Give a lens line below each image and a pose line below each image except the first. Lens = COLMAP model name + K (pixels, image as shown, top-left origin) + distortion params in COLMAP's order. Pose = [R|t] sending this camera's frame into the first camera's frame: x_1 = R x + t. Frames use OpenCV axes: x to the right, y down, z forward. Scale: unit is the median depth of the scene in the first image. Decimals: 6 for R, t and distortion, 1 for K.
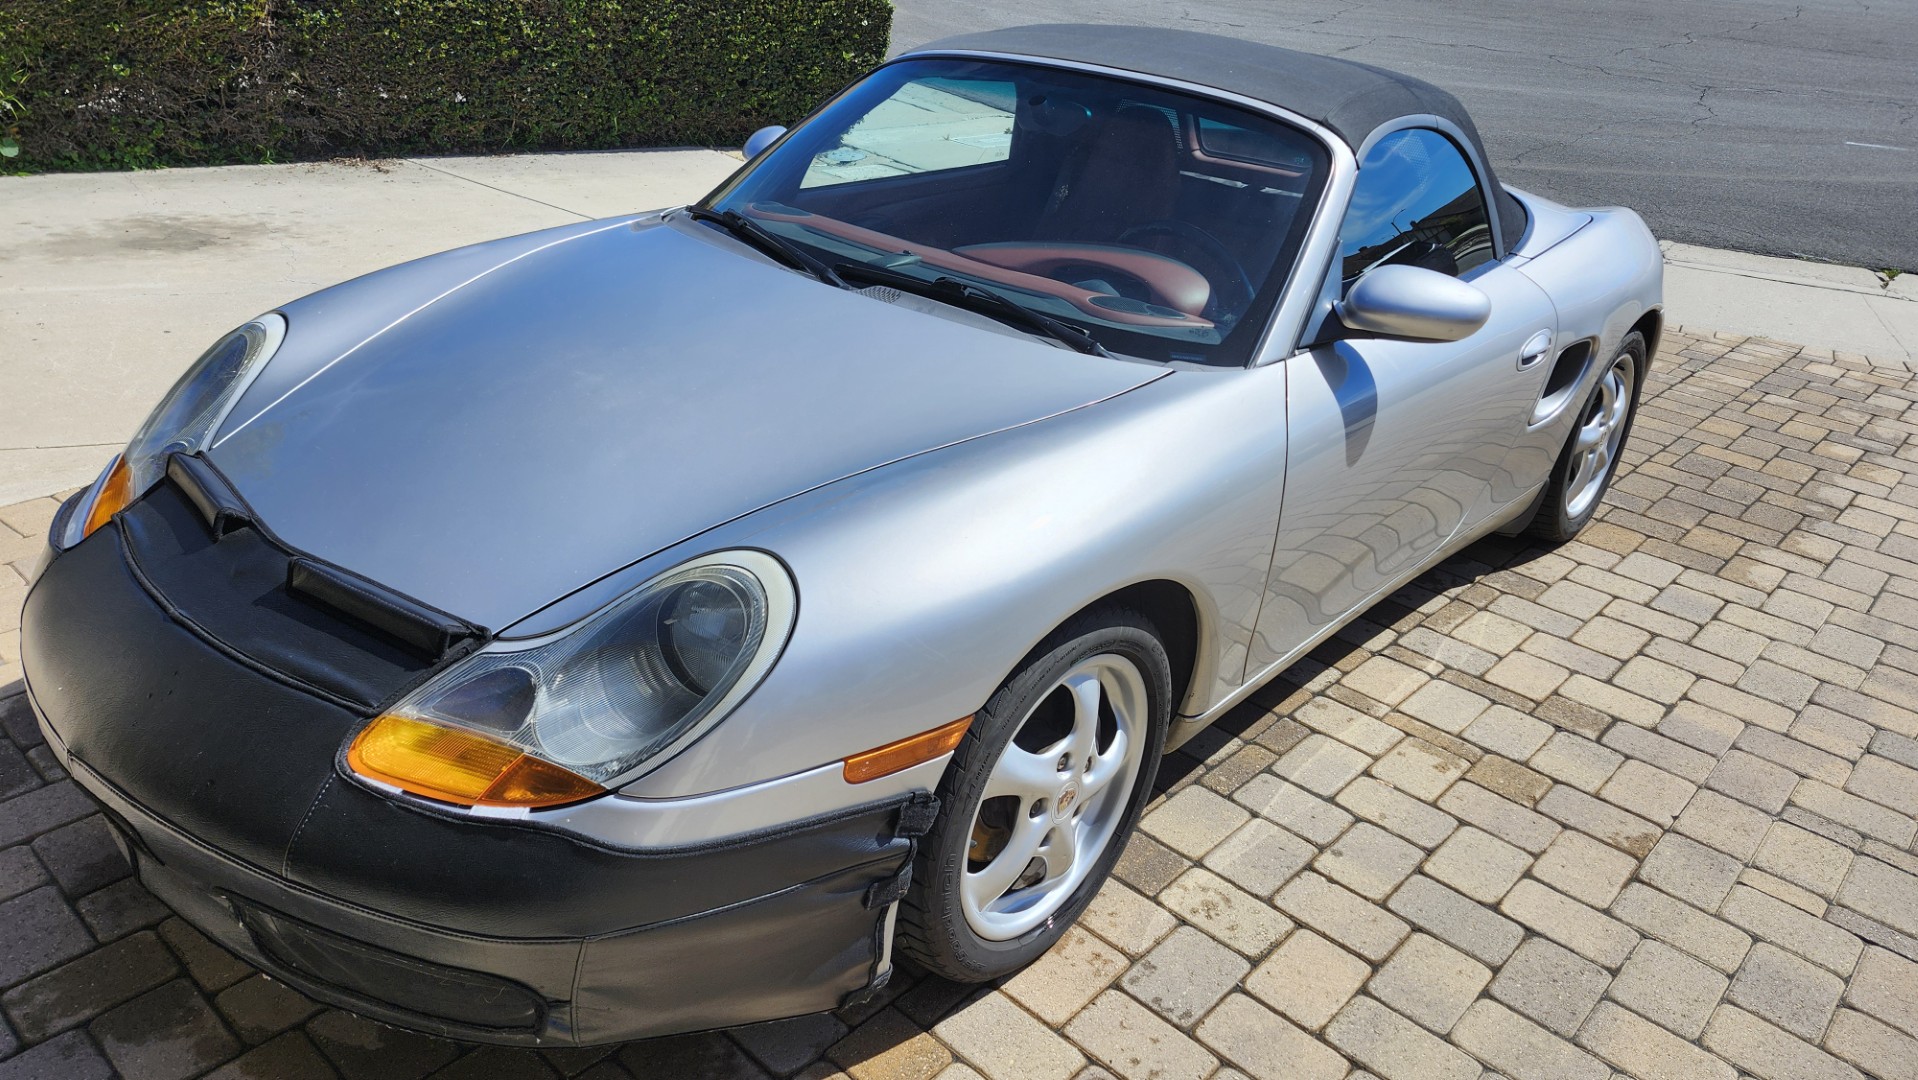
lens RADIAL K [[1336.7, 0, 959.0], [0, 1336.7, 540.0], [0, 0, 1]] dist [0.089222, -0.112592]
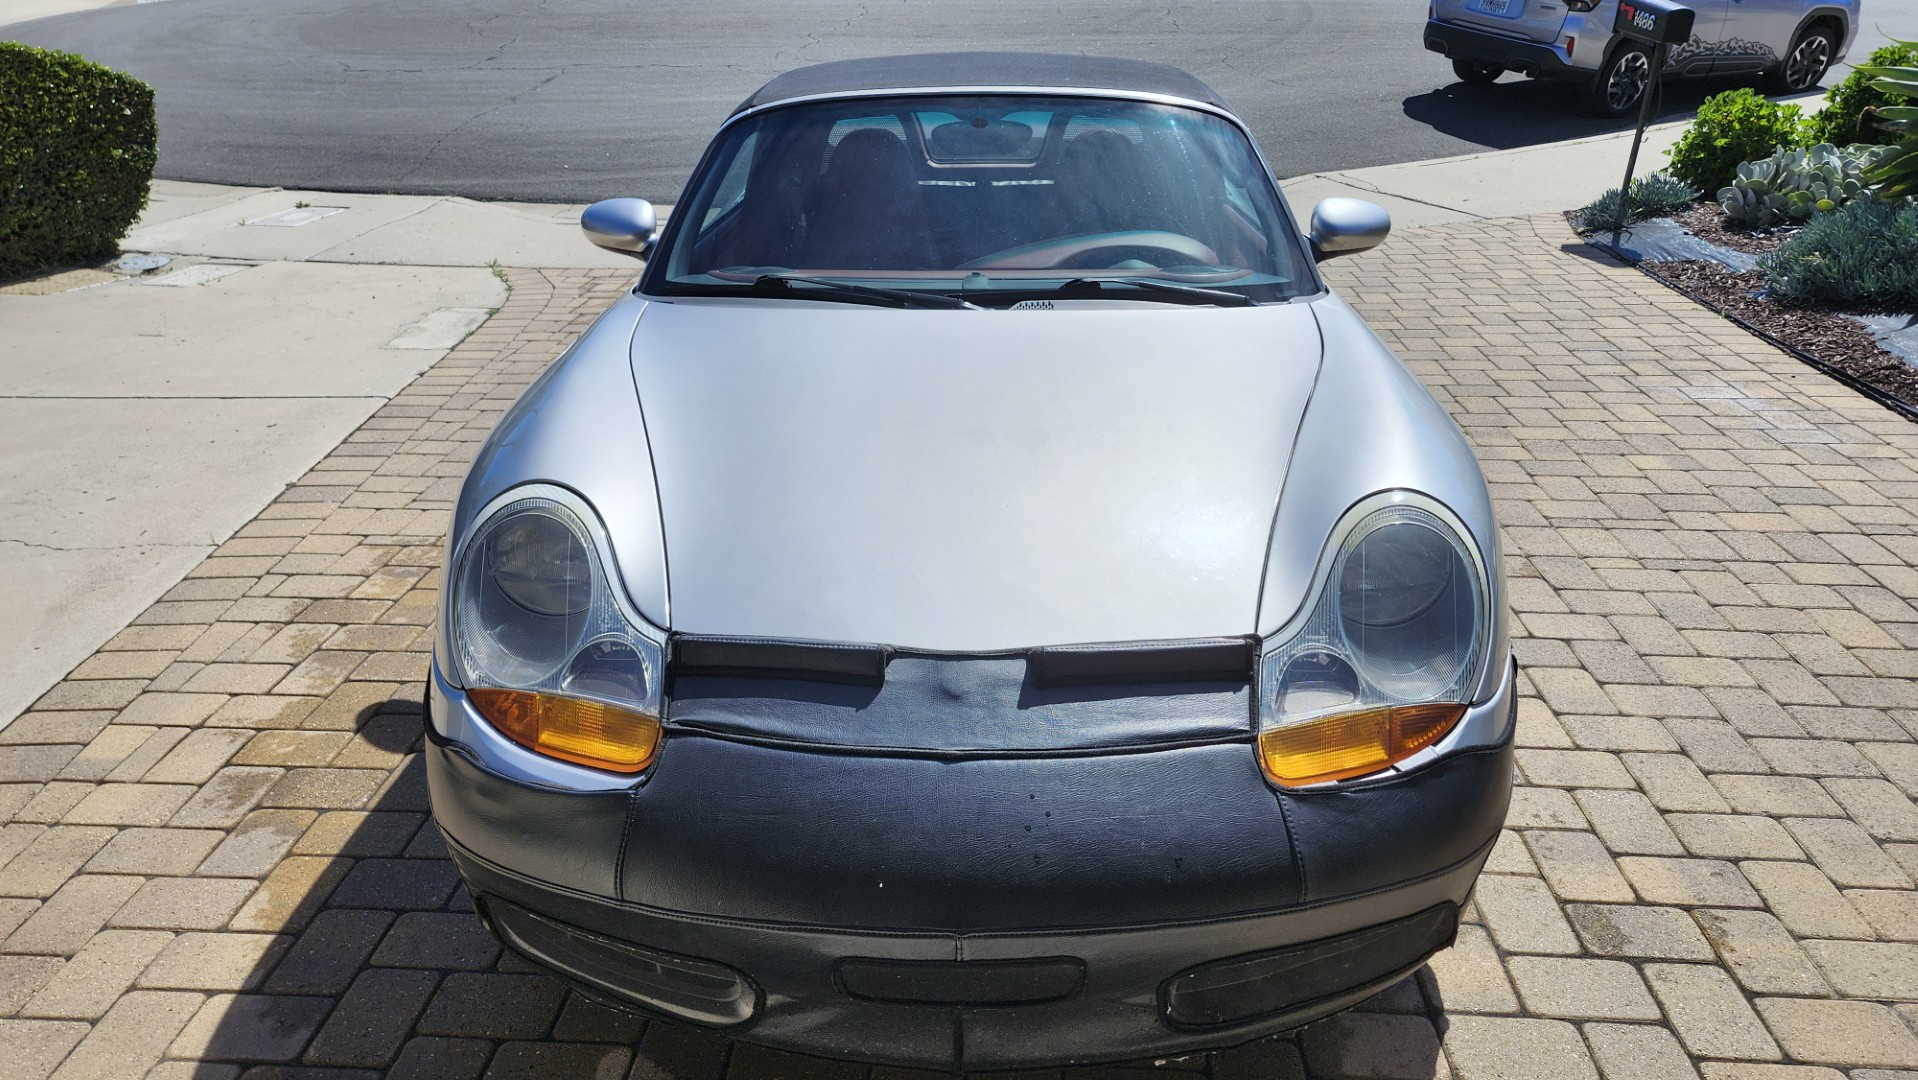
lens RADIAL K [[1327.4, 0, 942.4], [0, 1327.4, 535.0], [0, 0, 1]] dist [0.063771, -0.058346]
pose [[0.783313, -0.308754, 0.539529, -0.537844], [0.320054, 0.944365, 0.075760, -0.082418], [-0.532903, 0.113334, 0.838552, 0.118851]]
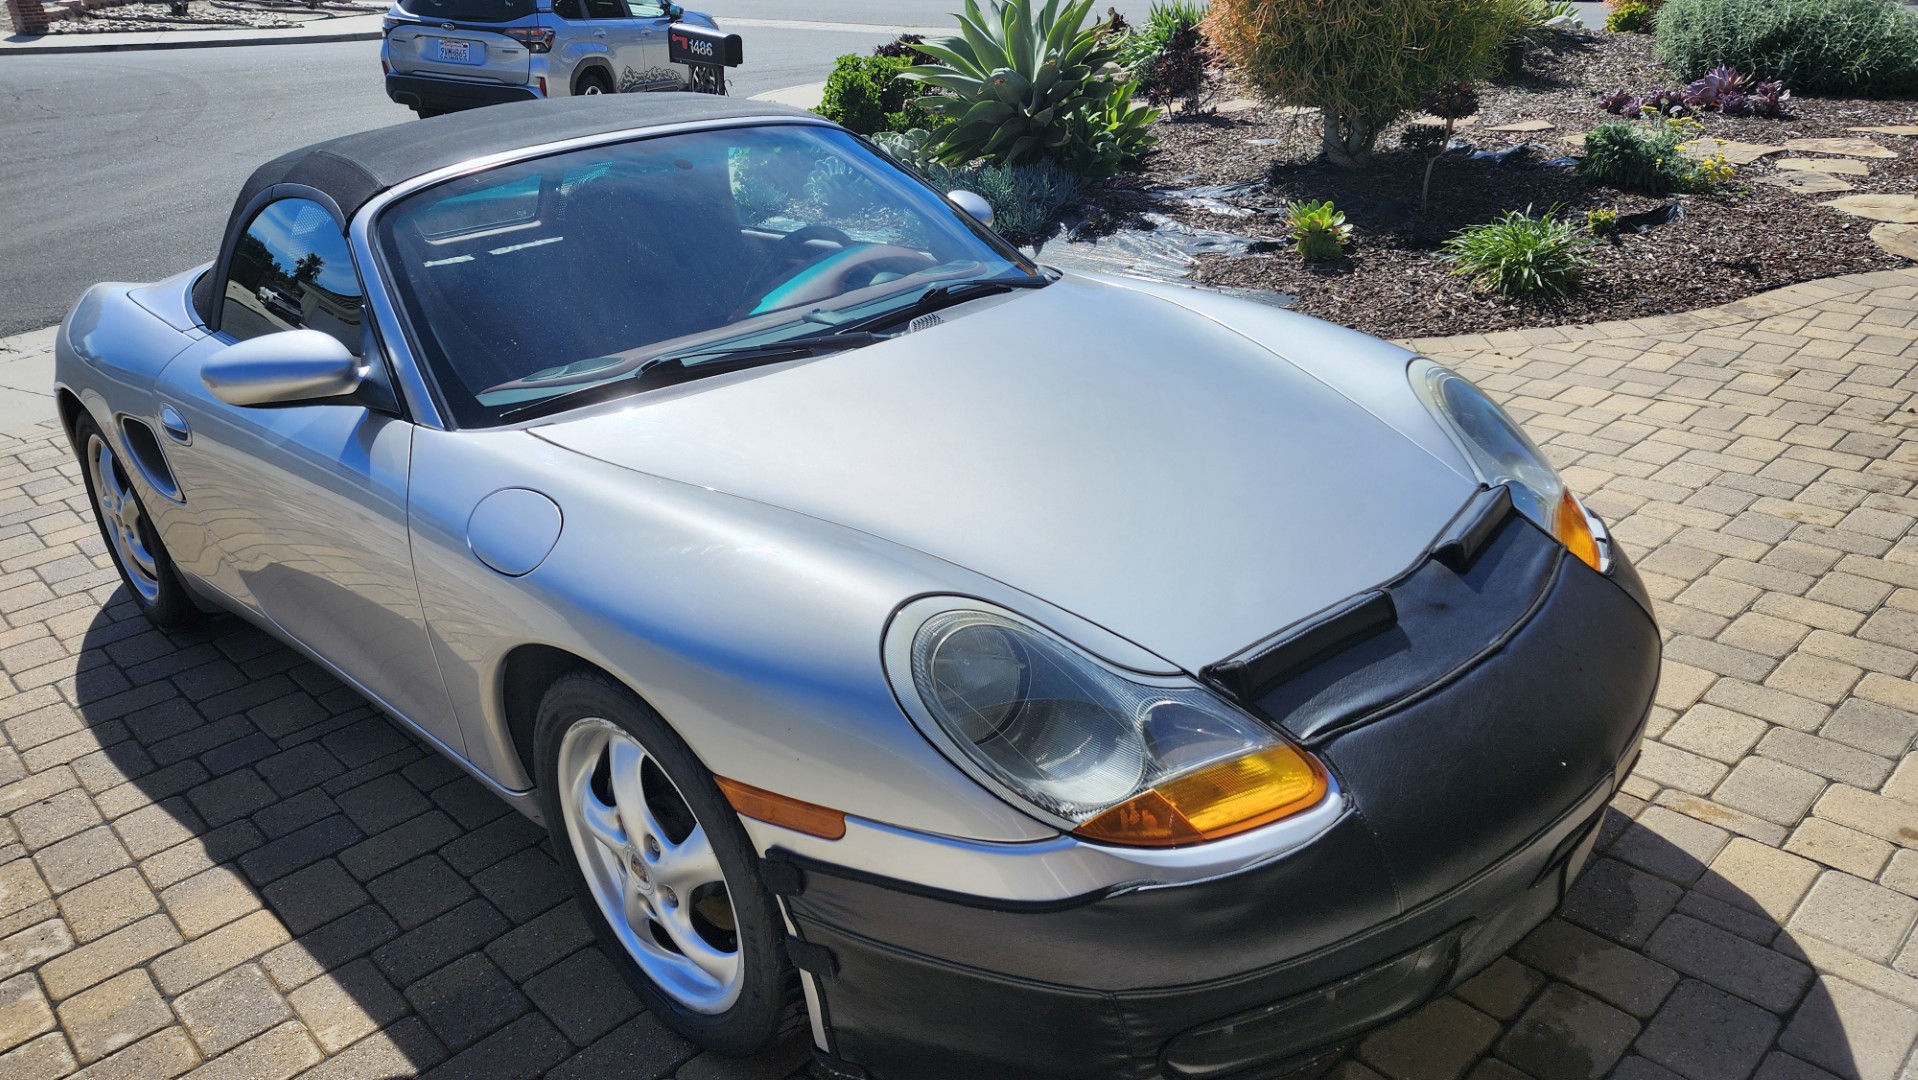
lens RADIAL K [[1336.7, 0, 959.0], [0, 1336.7, 540.0], [0, 0, 1]] dist [0.089222, -0.112592]
pose [[0.073056, -0.453034, 0.888495, -0.777957], [0.495174, 0.789788, 0.361990, -0.306088], [-0.865717, 0.413514, 0.282029, 0.550622]]
